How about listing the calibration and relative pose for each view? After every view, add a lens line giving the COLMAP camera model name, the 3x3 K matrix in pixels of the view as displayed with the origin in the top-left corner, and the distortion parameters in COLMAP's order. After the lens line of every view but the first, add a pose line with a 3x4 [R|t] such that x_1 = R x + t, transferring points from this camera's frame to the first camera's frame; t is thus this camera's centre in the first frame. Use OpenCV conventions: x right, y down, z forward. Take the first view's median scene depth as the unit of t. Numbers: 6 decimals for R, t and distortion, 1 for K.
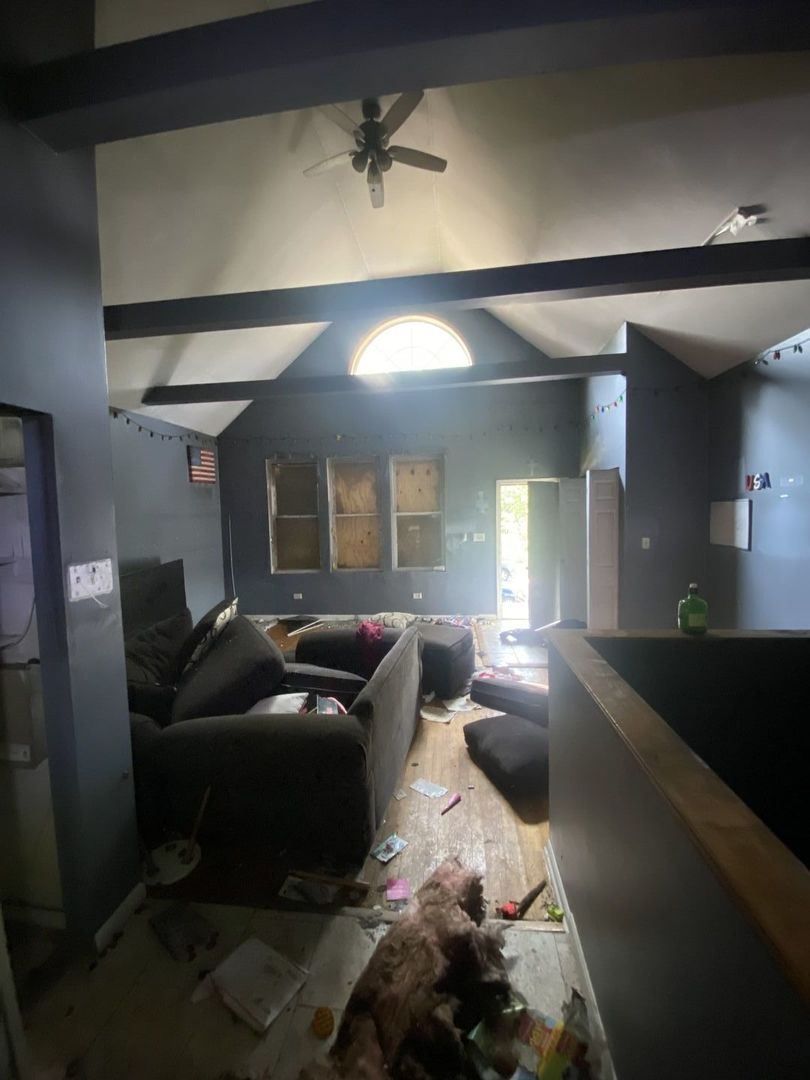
lens RADIAL K [[436.0, 0, 401.8], [0, 436.0, 538.4], [0, 0, 1]] dist [0.026695, -0.025996]
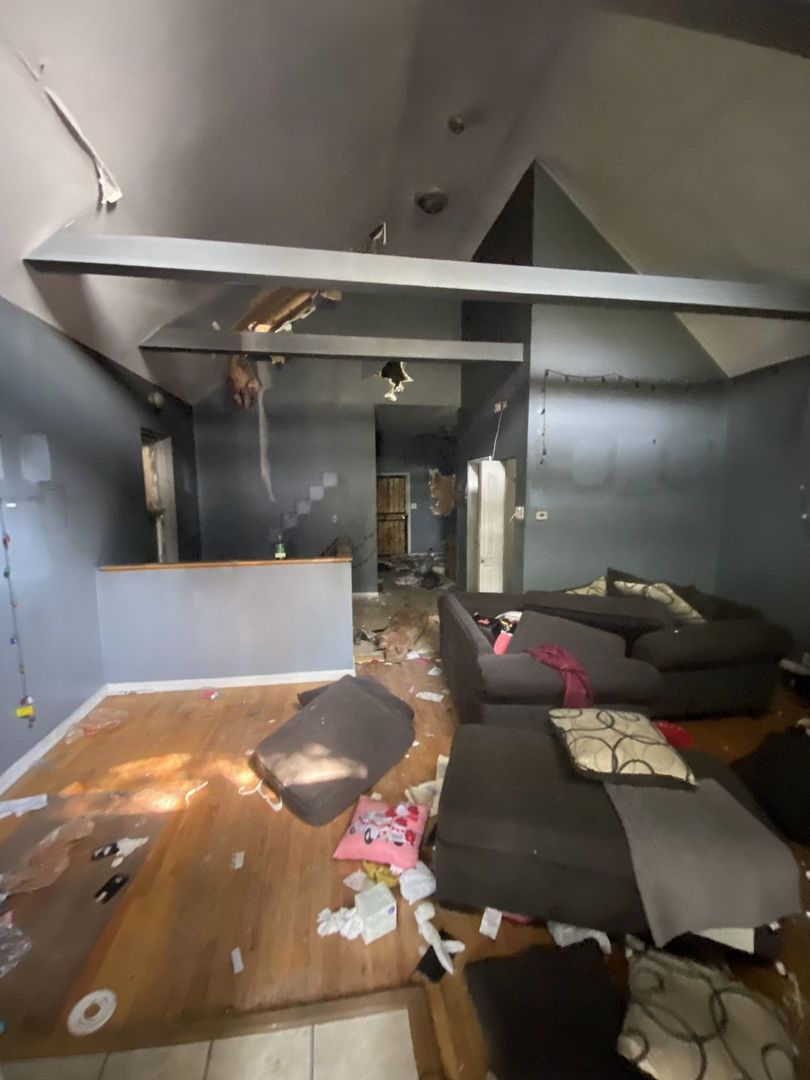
lens RADIAL K [[436.0, 0, 401.8], [0, 436.0, 538.4], [0, 0, 1]] dist [0.026695, -0.025996]
pose [[-0.965101, 0.064590, -0.253786, 0.270594], [0.019343, 0.984042, 0.176884, -0.092951], [0.261161, 0.165802, -0.950949, 1.274561]]
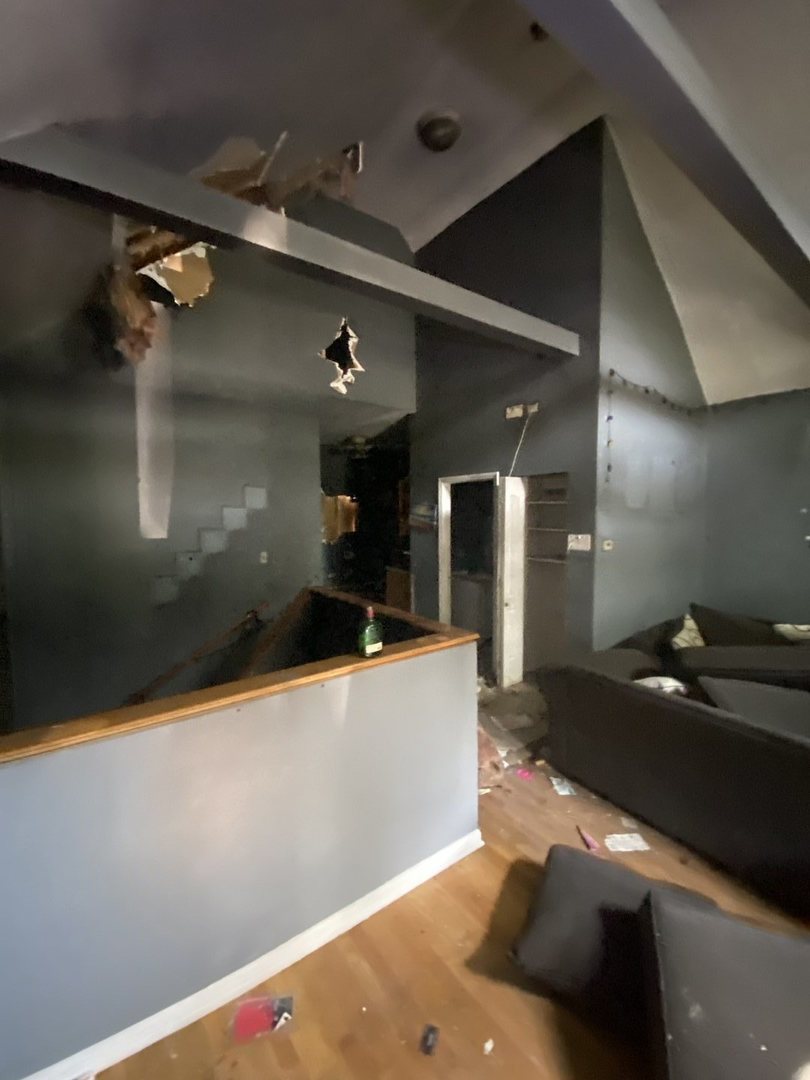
lens RADIAL K [[436.0, 0, 401.8], [0, 436.0, 538.4], [0, 0, 1]] dist [0.026695, -0.025996]
pose [[-0.731100, 0.077928, -0.677806, 0.534783], [-0.012713, 0.991727, 0.127733, -0.073235], [0.682152, 0.102003, -0.724061, 0.736454]]
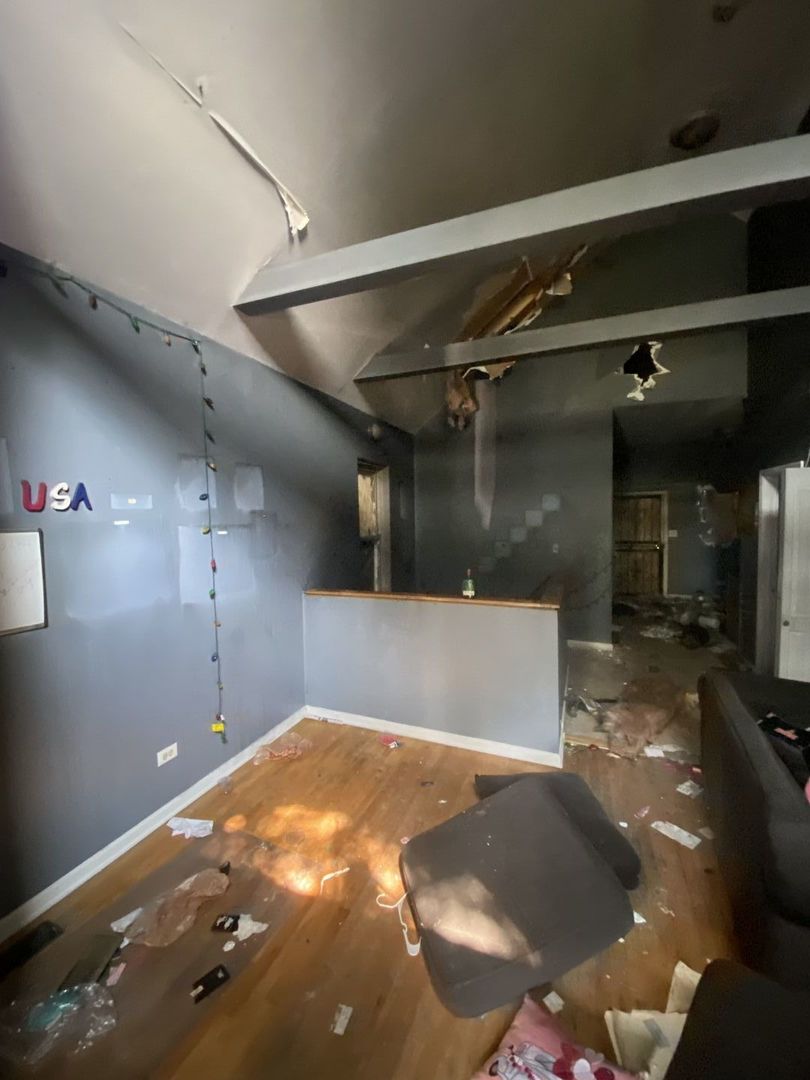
lens RADIAL K [[436.0, 0, 401.8], [0, 436.0, 538.4], [0, 0, 1]] dist [0.026695, -0.025996]
pose [[-0.960696, 0.032978, 0.275637, 0.194643], [0.062359, 0.993180, 0.098518, -0.081770], [-0.270509, 0.111834, -0.956200, 1.118584]]
